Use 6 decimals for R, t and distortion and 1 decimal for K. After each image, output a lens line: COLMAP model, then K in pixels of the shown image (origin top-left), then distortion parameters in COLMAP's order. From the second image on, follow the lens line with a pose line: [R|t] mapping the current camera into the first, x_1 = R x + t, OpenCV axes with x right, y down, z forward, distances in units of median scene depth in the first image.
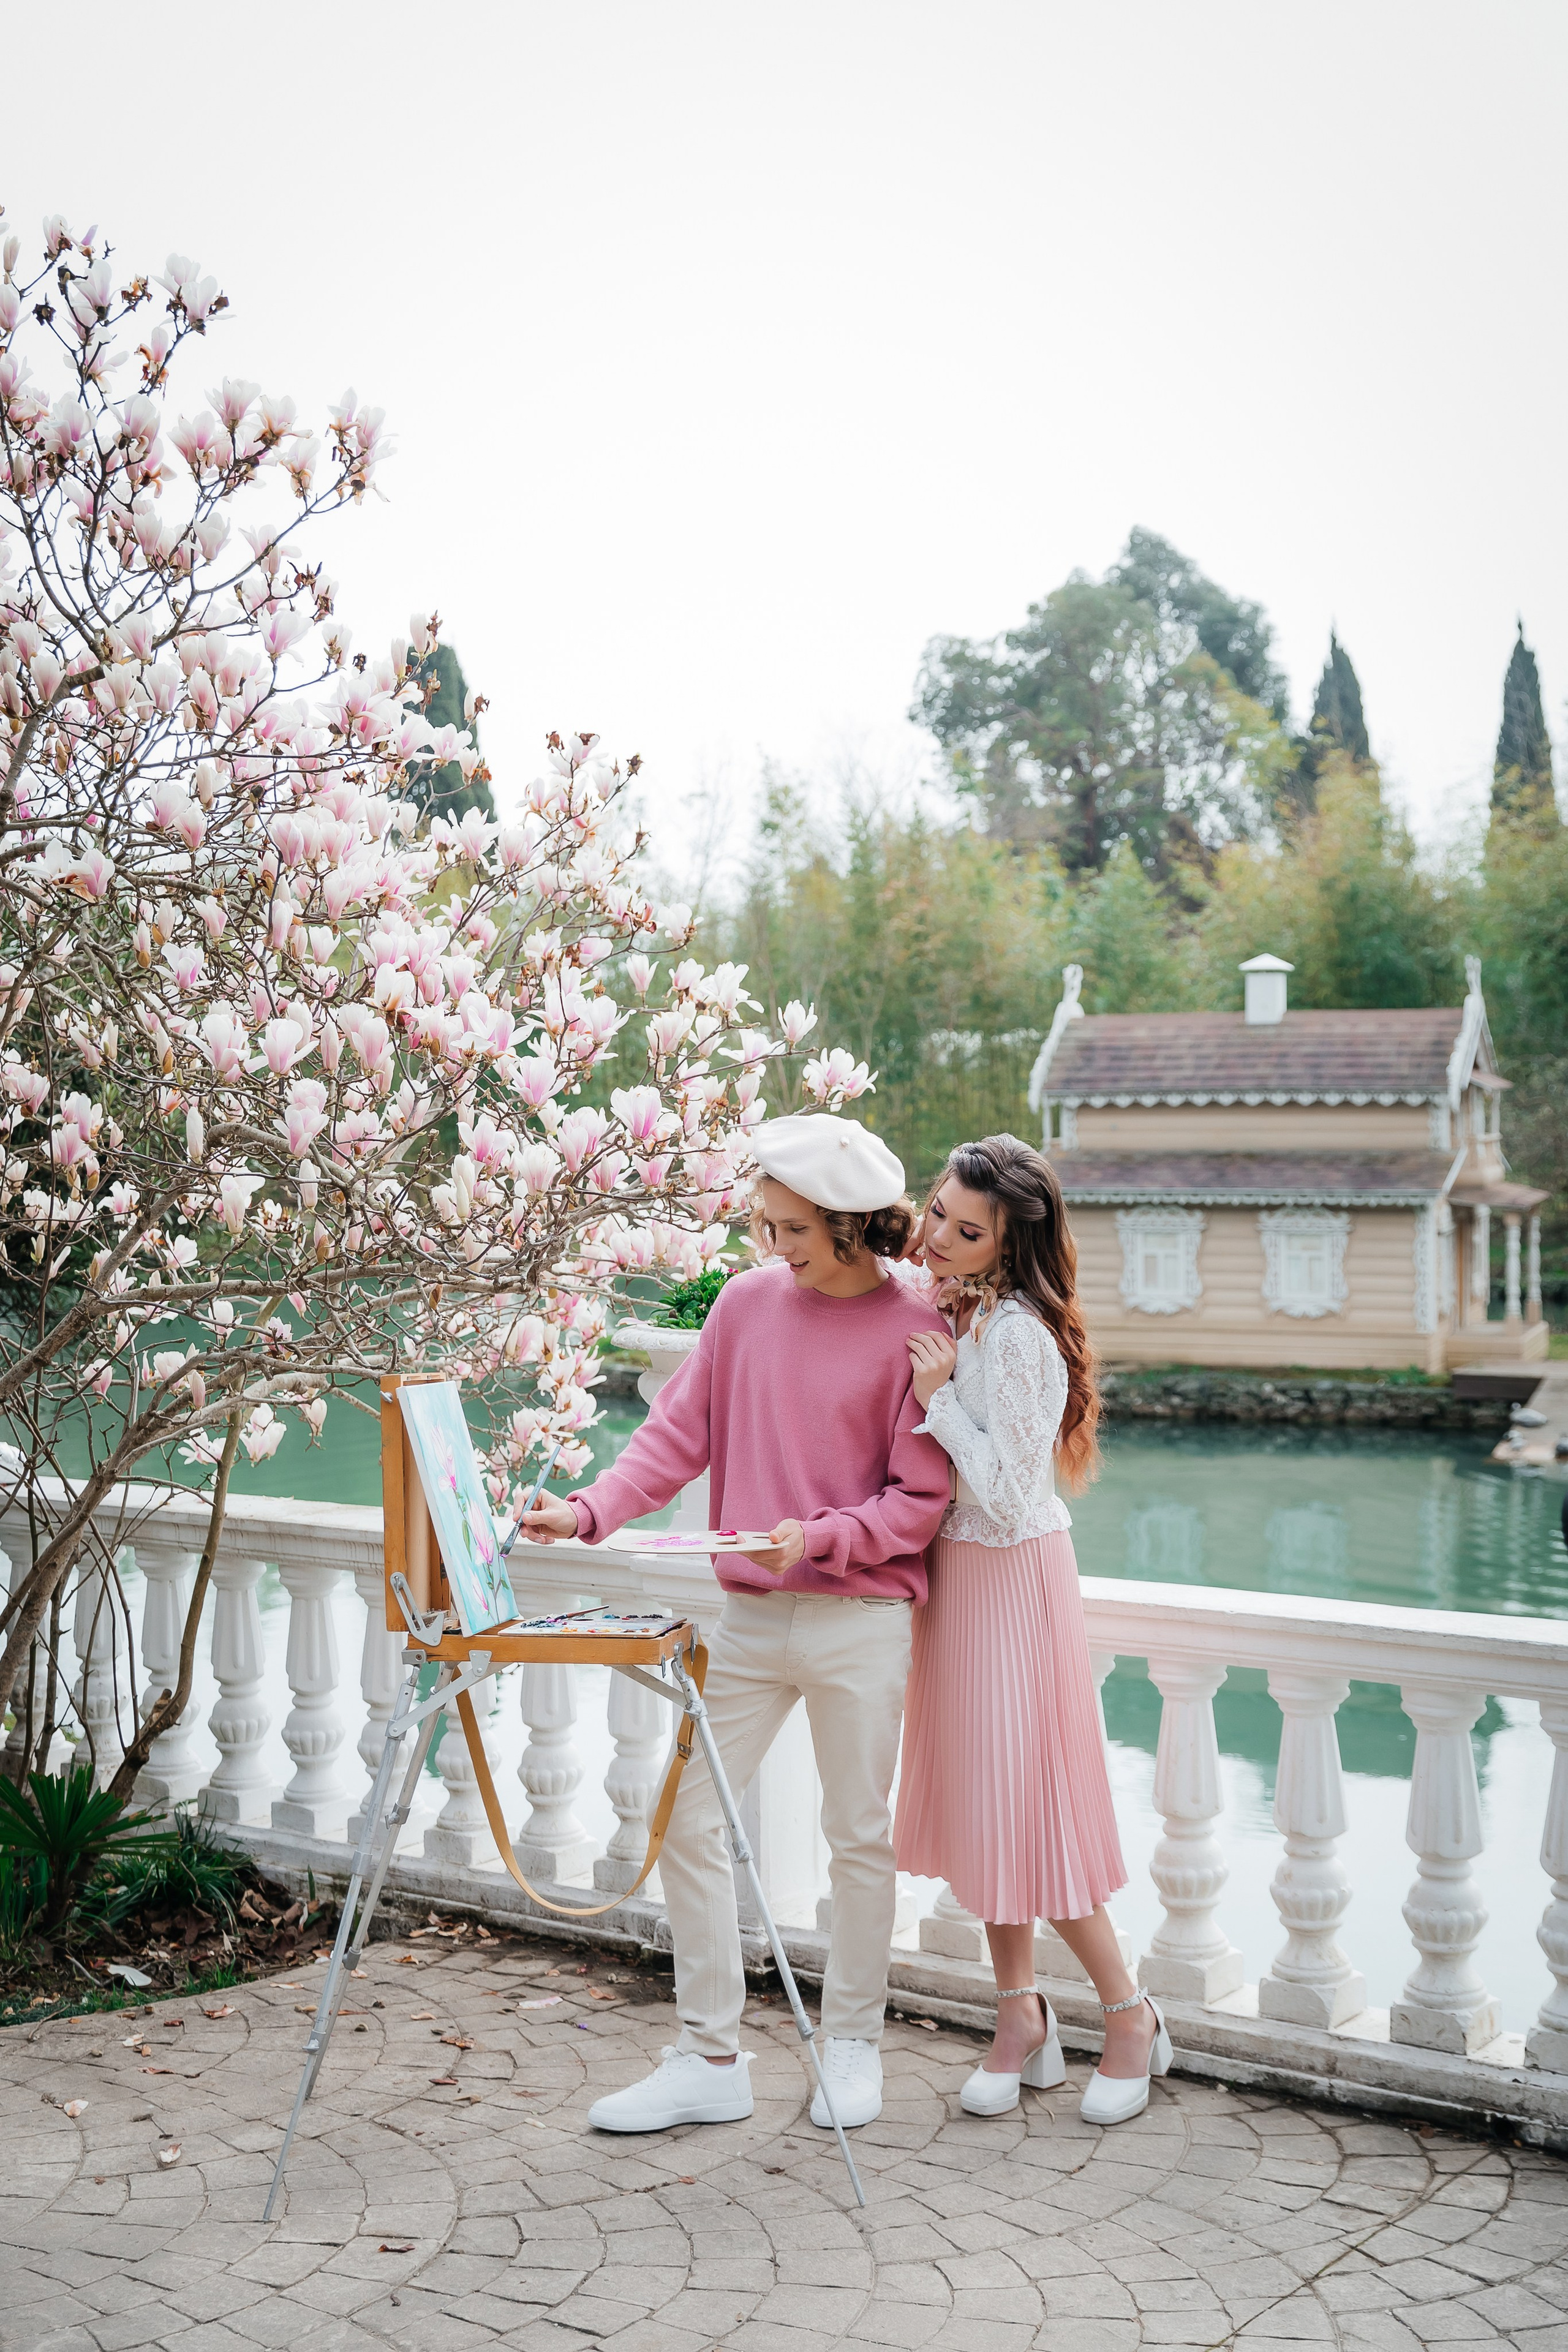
lens RADIAL K [[3128.6, 0, 782.7], [0, 3128.6, 1169.3], [0, 0, 1]] dist [-0.010722, 0.000000]
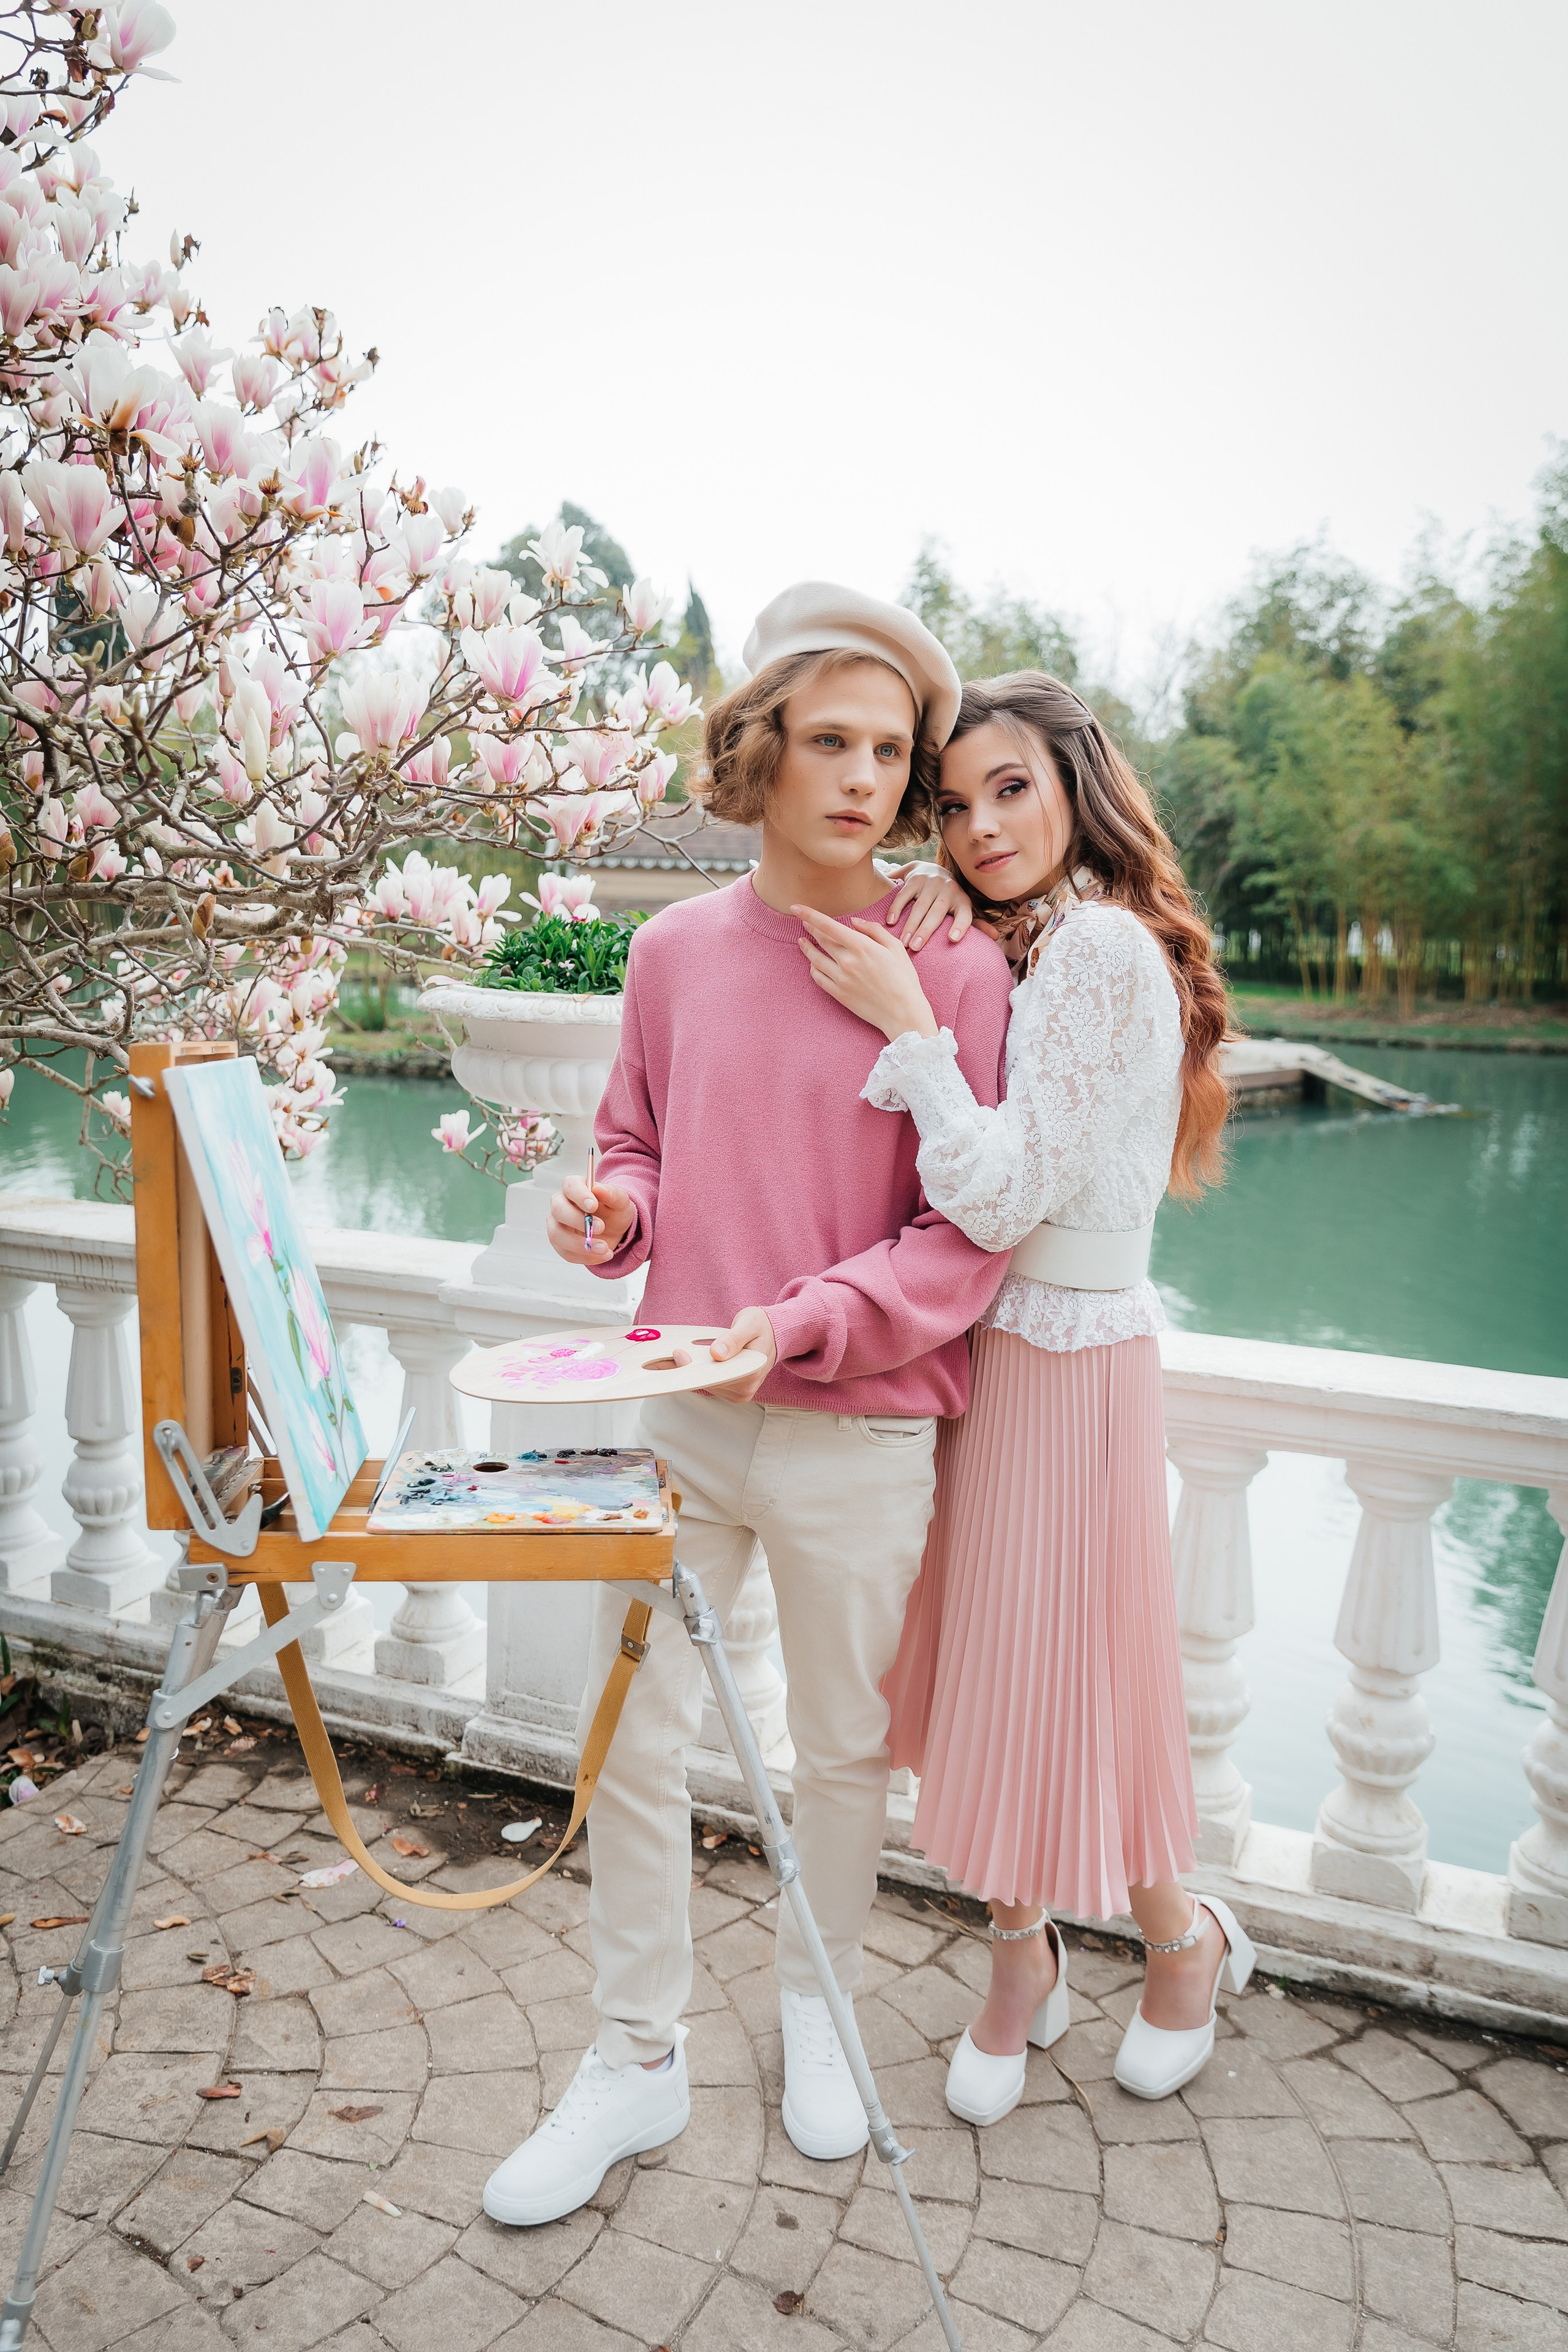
lens RADIAL K [[1856.8, 0, 798.5], [0, 1856.8, 1194.1], [0, 0, 1]] dist [0.004927, 0.003061]
pose [[0.967520, 0.002042, 0.252787, -0.088889], [-0.037691, 0.989955, 0.136264, 0.039914], [-0.249970, -0.141366, 0.957878, 0.606749]]
